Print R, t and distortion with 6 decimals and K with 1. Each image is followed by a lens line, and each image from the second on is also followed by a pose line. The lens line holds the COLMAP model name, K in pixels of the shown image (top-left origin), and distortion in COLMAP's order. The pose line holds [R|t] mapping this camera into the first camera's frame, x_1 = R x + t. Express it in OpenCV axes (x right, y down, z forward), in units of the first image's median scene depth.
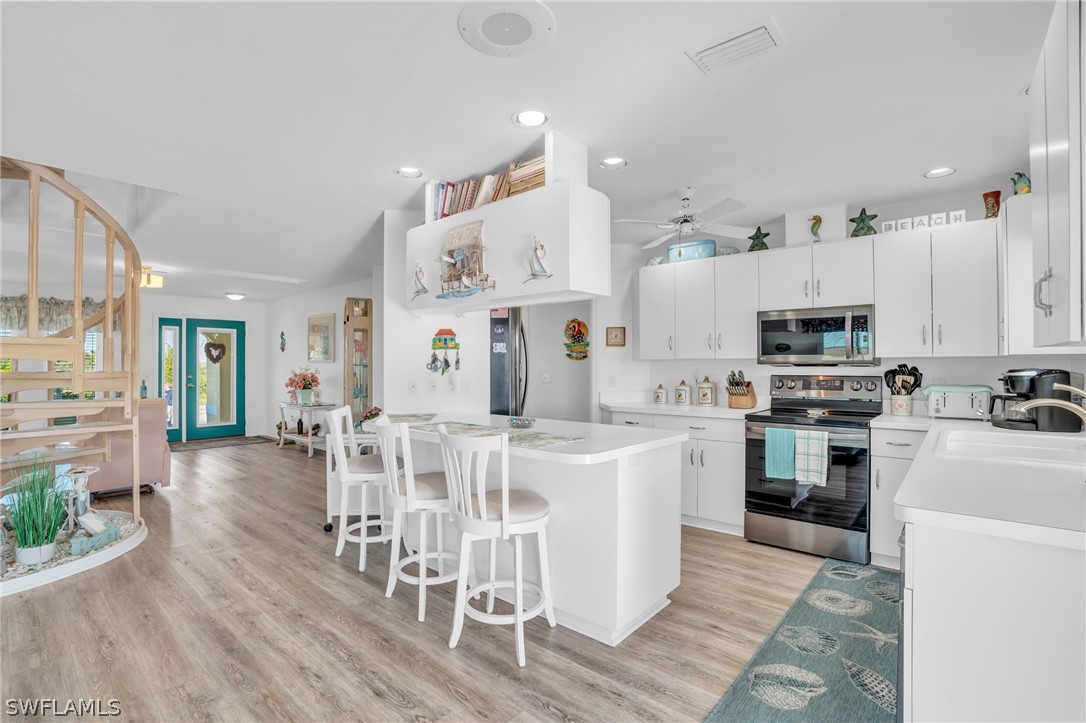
lens RADIAL K [[500.3, 0, 529.3], [0, 500.3, 359.0], [0, 0, 1]] dist [-0.062314, 0.022234]
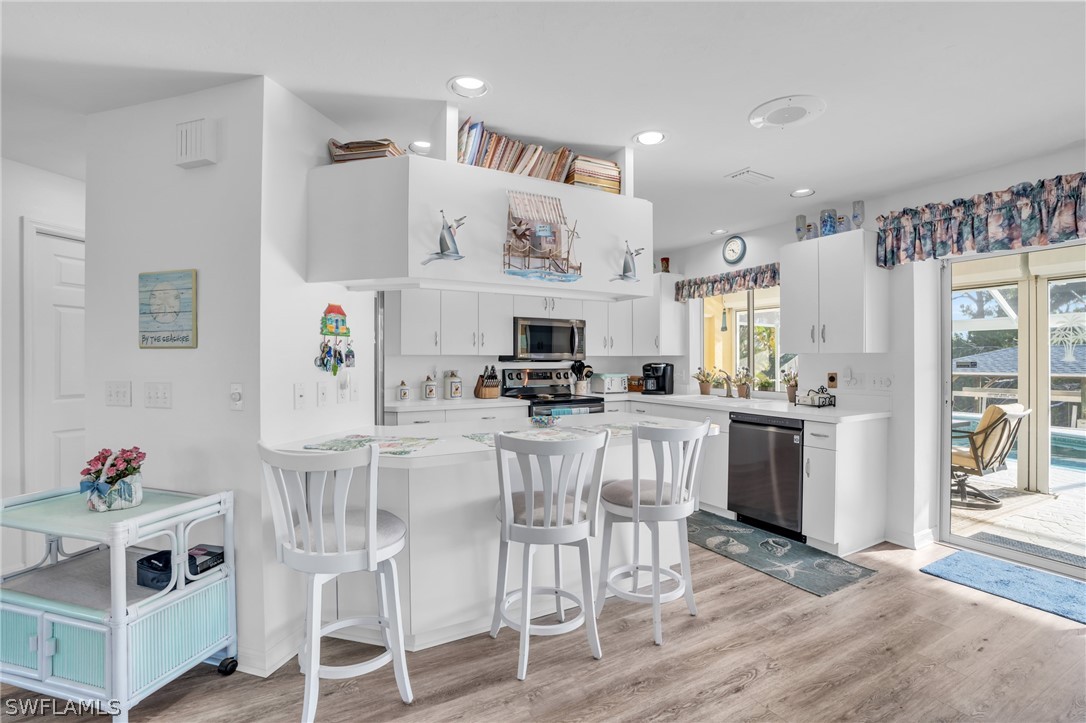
lens RADIAL K [[500.3, 0, 547.1], [0, 500.3, 360.6], [0, 0, 1]] dist [-0.062314, 0.022234]
pose [[0.326550, 0.002116, 0.945177, -0.921044], [-0.012620, 0.999918, 0.002121, 0.010766], [-0.945096, -0.012620, 0.326550, 0.703778]]
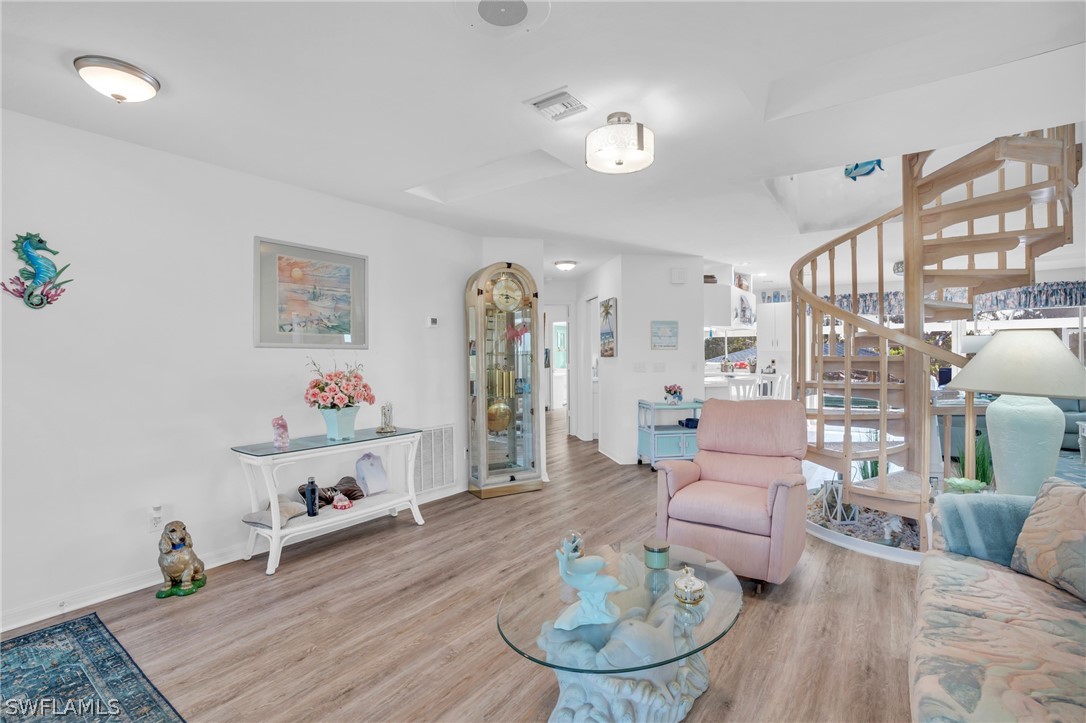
lens RADIAL K [[500.3, 0, 562.8], [0, 500.3, 353.9], [0, 0, 1]] dist [-0.062314, 0.022234]
pose [[-0.129027, 0.010423, 0.991586, -2.397477], [-0.004558, 0.999928, -0.011103, 0.045587], [-0.991631, -0.005952, -0.128970, 2.169873]]
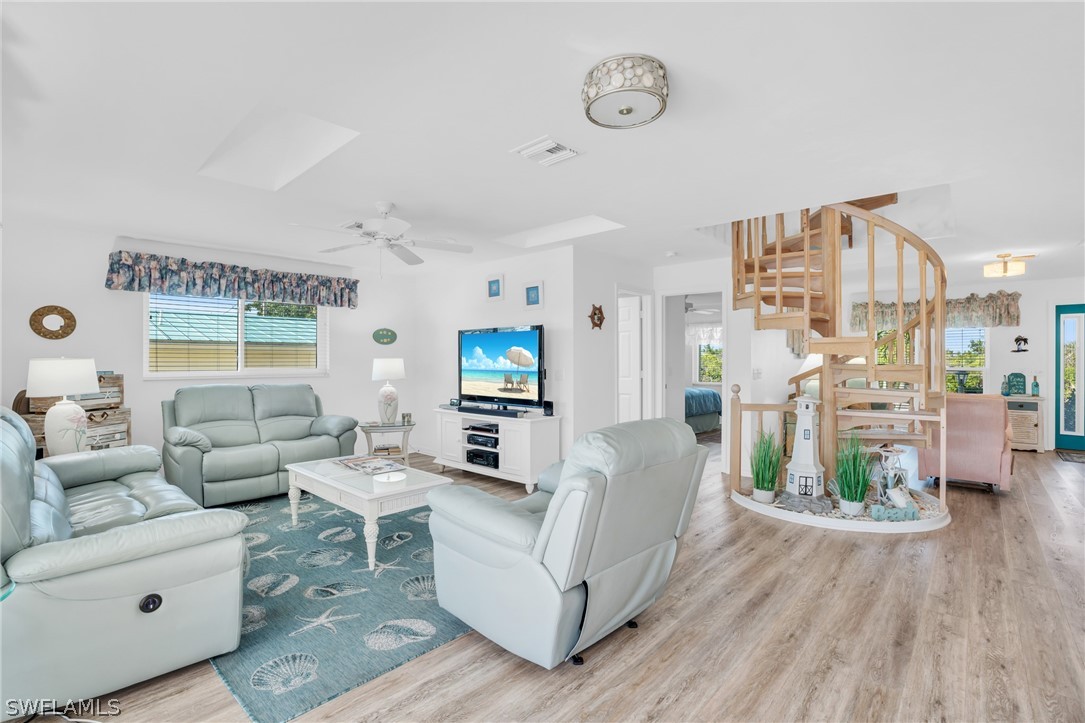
lens RADIAL K [[499.8, 0, 541.2], [0, 499.8, 360.0], [0, 0, 1]] dist [-0.062314, 0.022234]
pose [[-0.024601, 0.001057, -0.999697, 0.288900], [0.011908, 0.999929, 0.000765, 0.004590], [0.999626, -0.011885, -0.024612, 0.213974]]
